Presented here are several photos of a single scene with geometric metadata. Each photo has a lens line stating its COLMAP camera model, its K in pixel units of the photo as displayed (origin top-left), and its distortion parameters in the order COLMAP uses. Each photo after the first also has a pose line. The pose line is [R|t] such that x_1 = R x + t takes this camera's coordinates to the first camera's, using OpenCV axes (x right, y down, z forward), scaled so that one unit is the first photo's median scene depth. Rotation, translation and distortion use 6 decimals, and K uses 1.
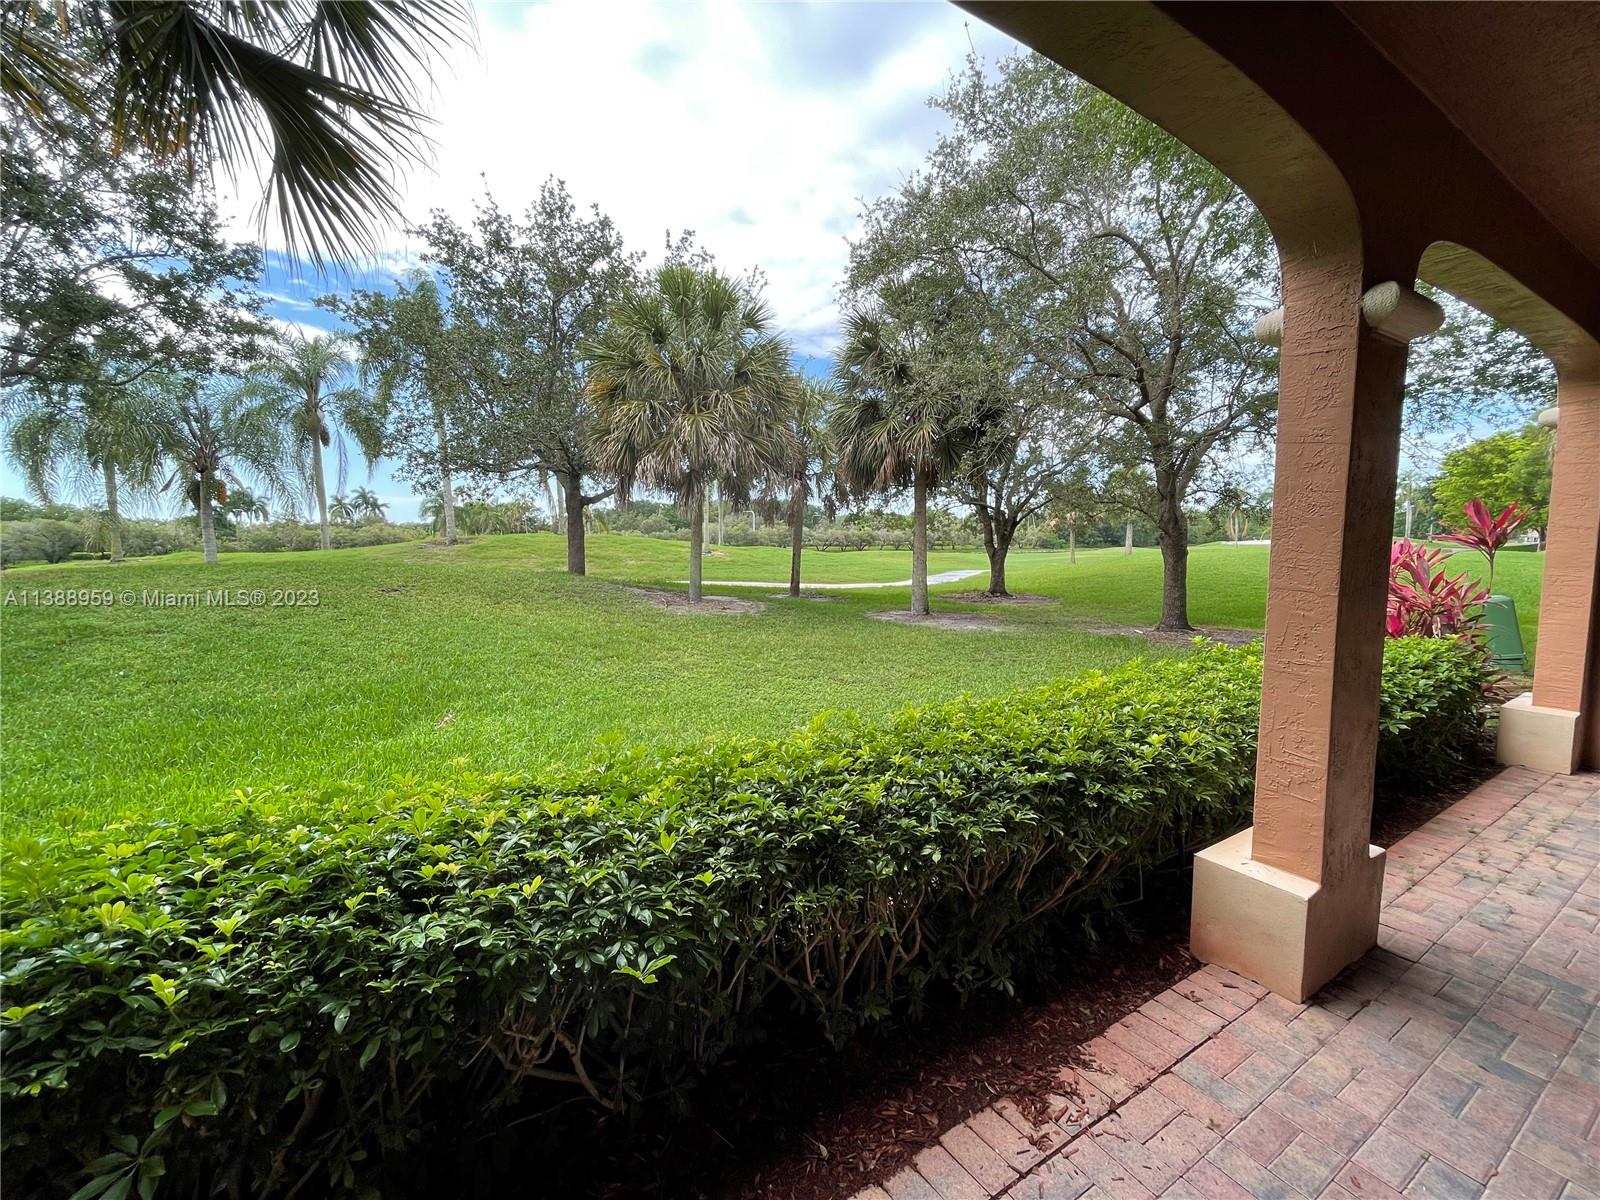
lens RADIAL K [[648.2, 0, 798.8], [0, 648.2, 602.5], [0, 0, 1]] dist [-0.002659, -0.000295]
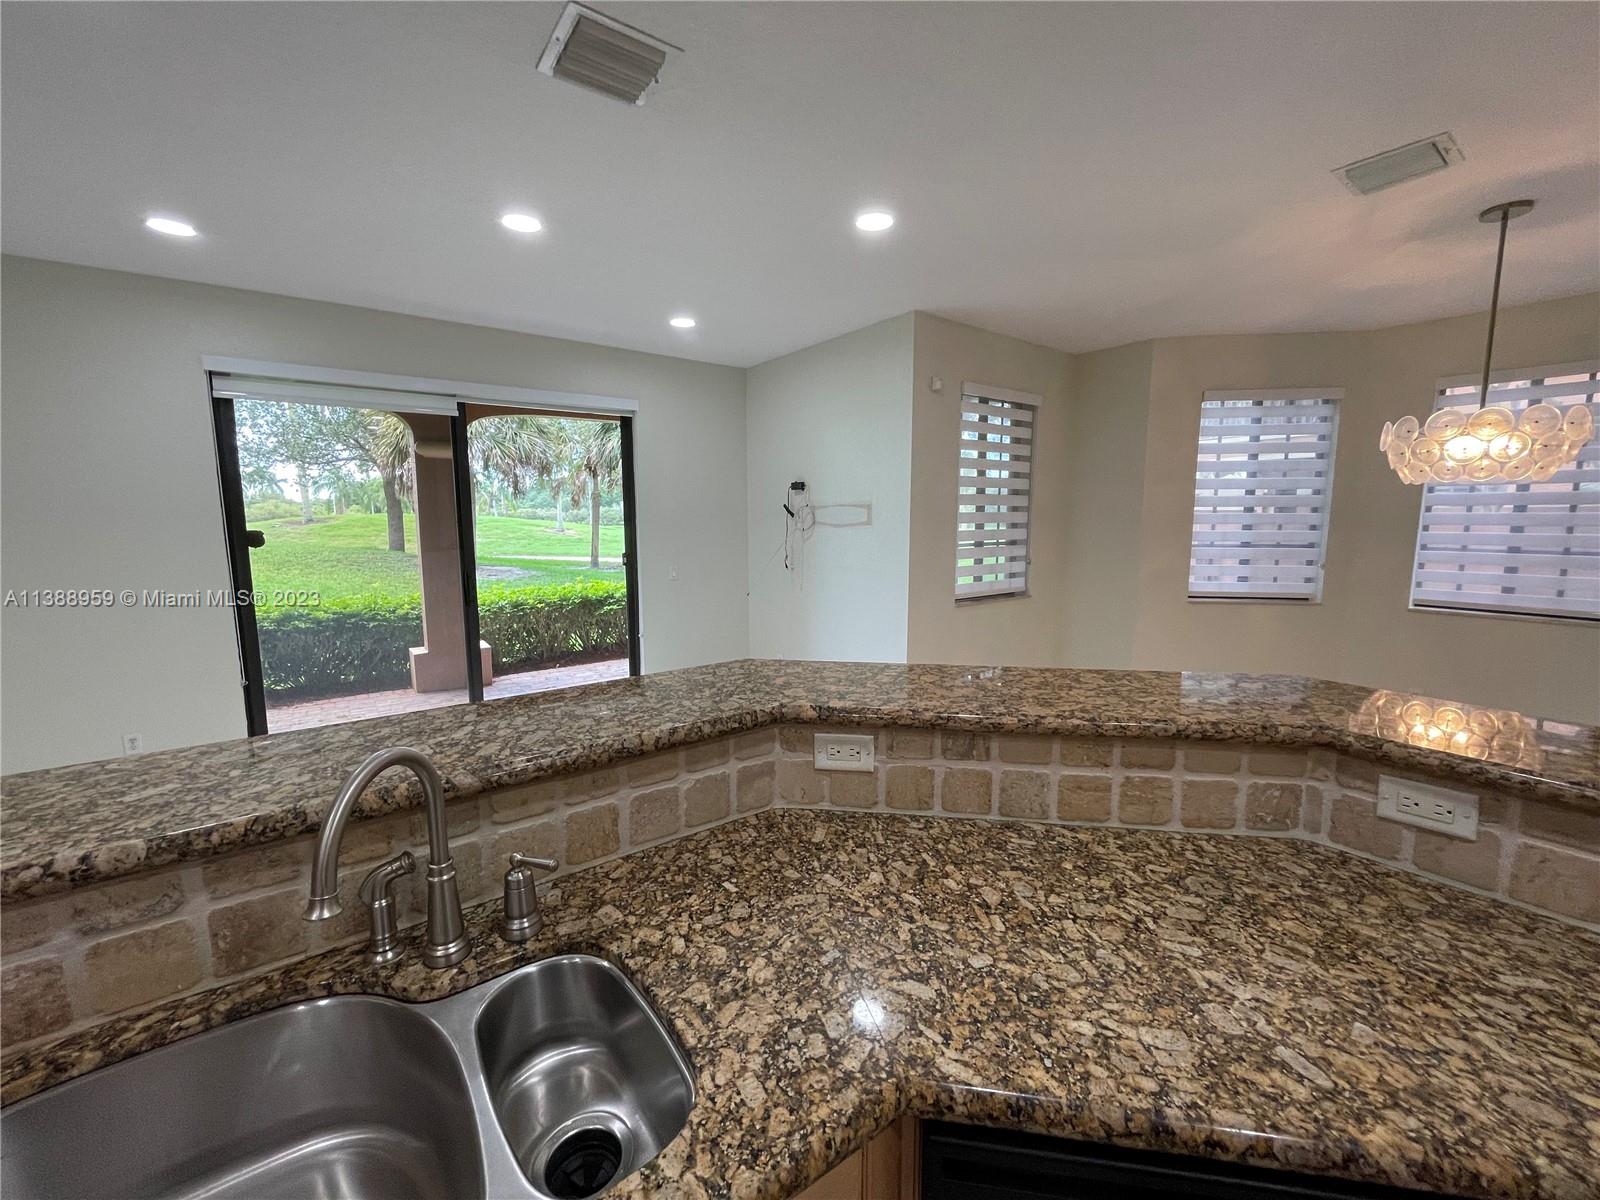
lens RADIAL K [[648.2, 0, 800.4], [0, 648.2, 597.1], [0, 0, 1]] dist [-0.002659, -0.000295]
pose [[0.995513, -0.008077, 0.094282, 0.261582], [0.005729, 0.999667, 0.025145, 0.016945], [-0.094453, -0.024492, 0.995228, -0.242943]]
